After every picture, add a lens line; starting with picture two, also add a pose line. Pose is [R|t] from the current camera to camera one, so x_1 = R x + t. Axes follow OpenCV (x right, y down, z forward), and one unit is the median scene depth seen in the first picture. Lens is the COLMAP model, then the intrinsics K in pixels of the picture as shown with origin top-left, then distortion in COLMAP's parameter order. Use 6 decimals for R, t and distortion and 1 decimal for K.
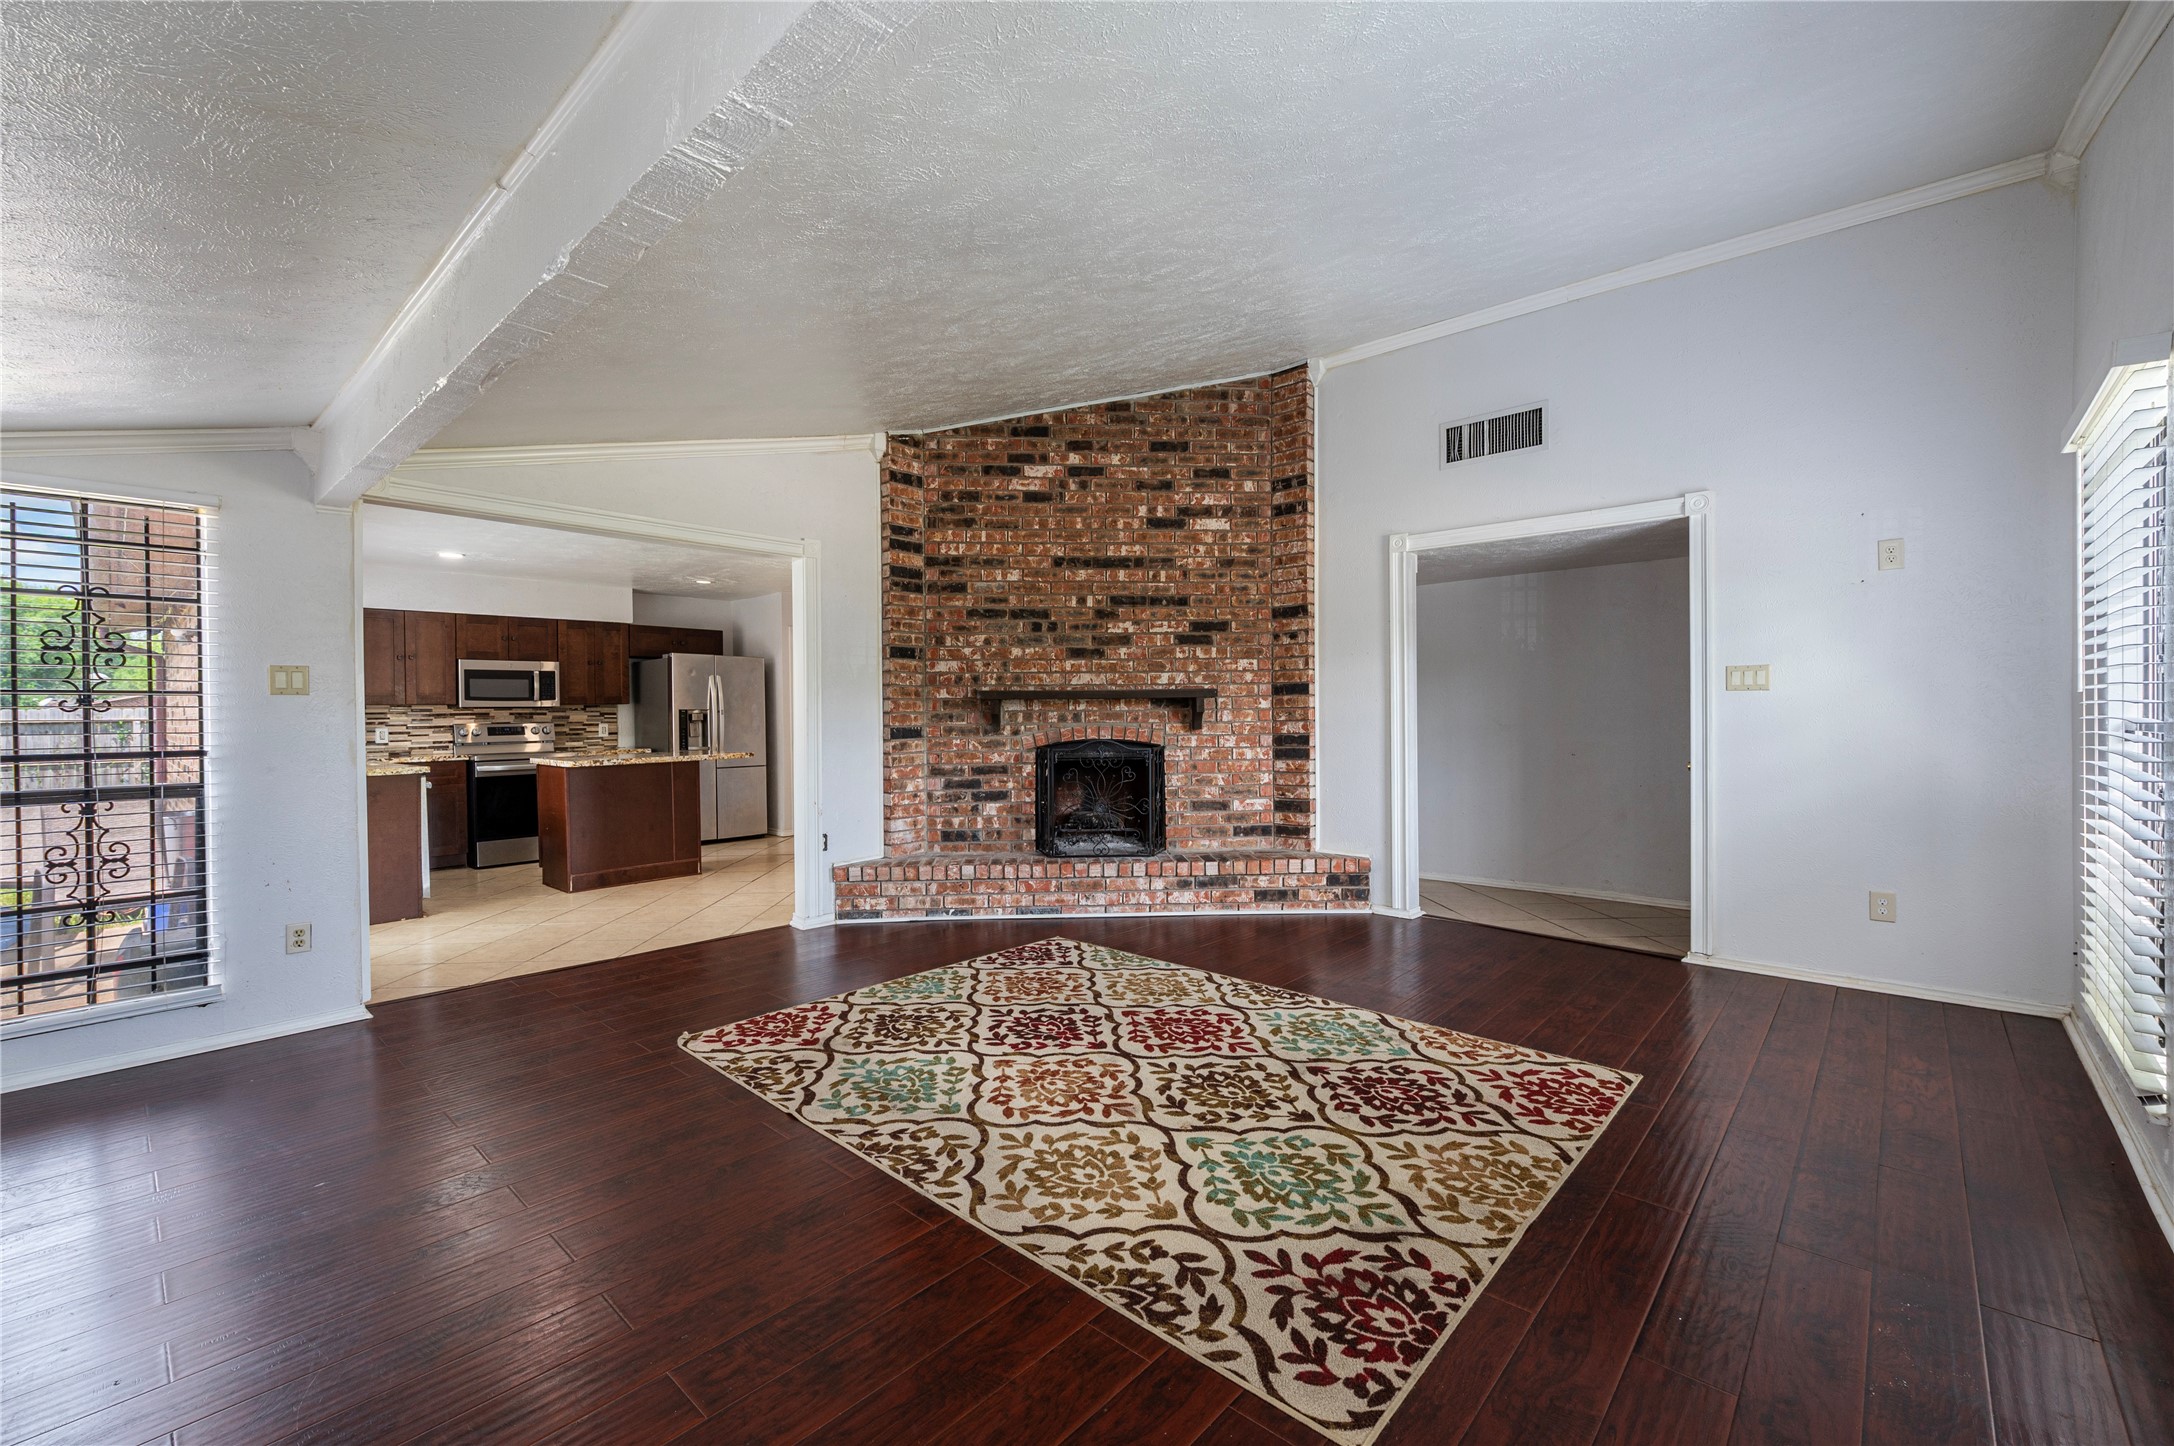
lens RADIAL K [[909.7, 0, 1081.5], [0, 909.7, 718.4], [0, 0, 1]] dist [0.000212, 0.000109]
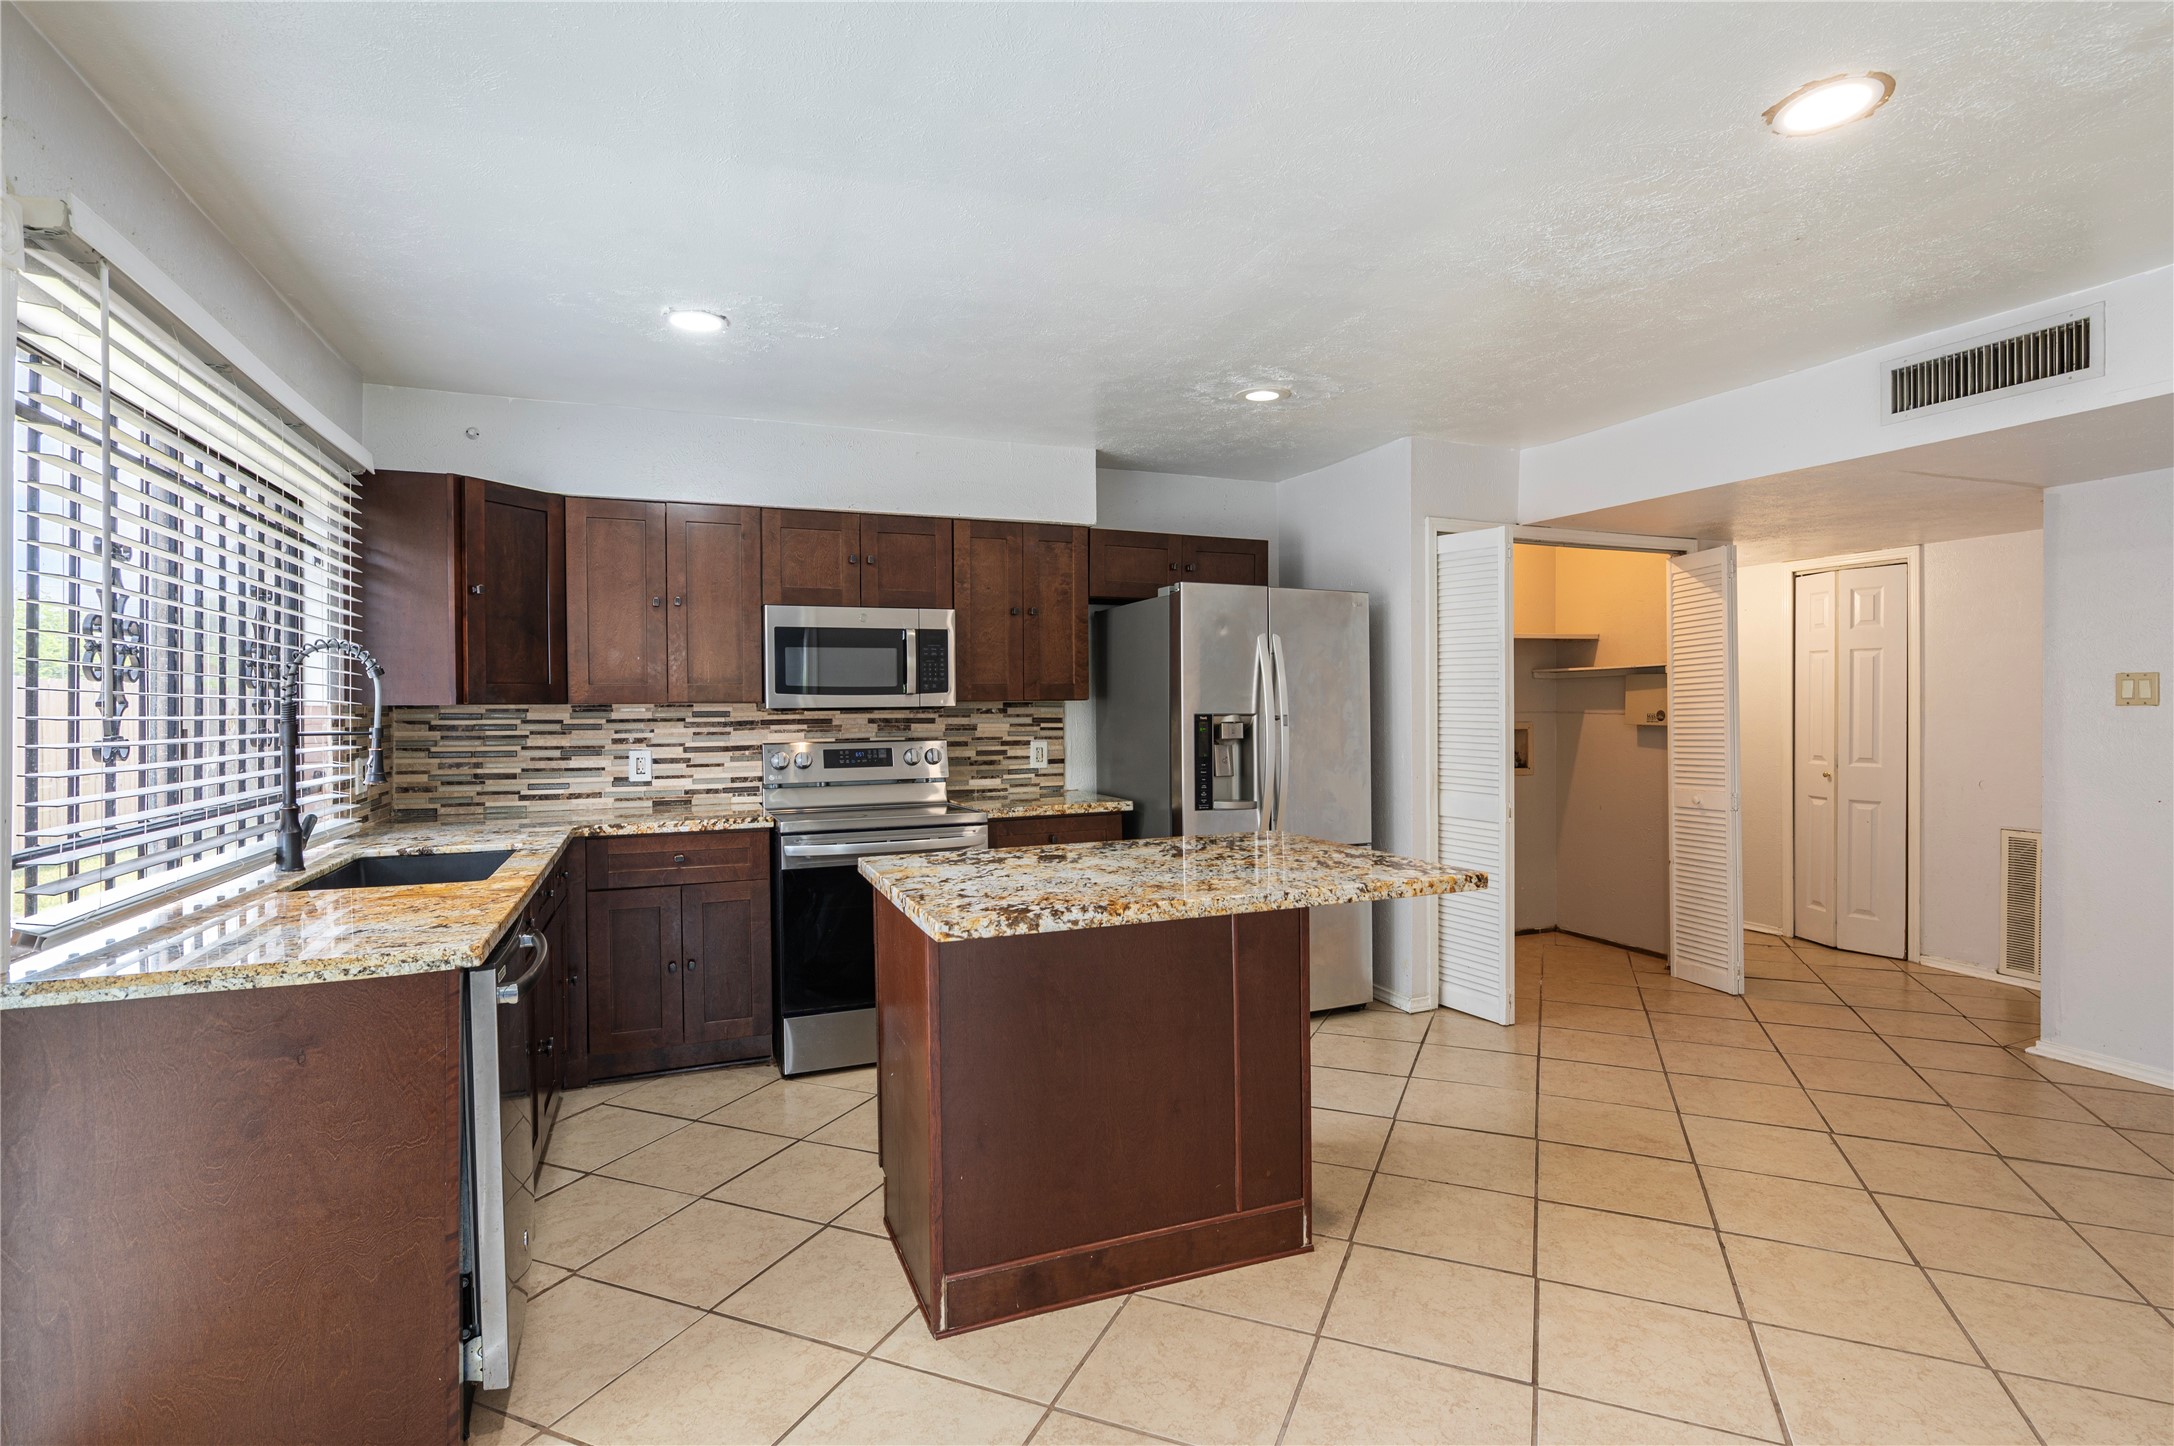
lens RADIAL K [[1081.3, 0, 1087.0], [0, 1081.3, 723.0], [0, 0, 1]] dist [-0.000199, -0.000008]
pose [[0.905309, 0.010454, -0.424625, -0.281609], [-0.005532, 0.999902, 0.012822, -0.012160], [0.424717, -0.009259, 0.905279, 0.534647]]
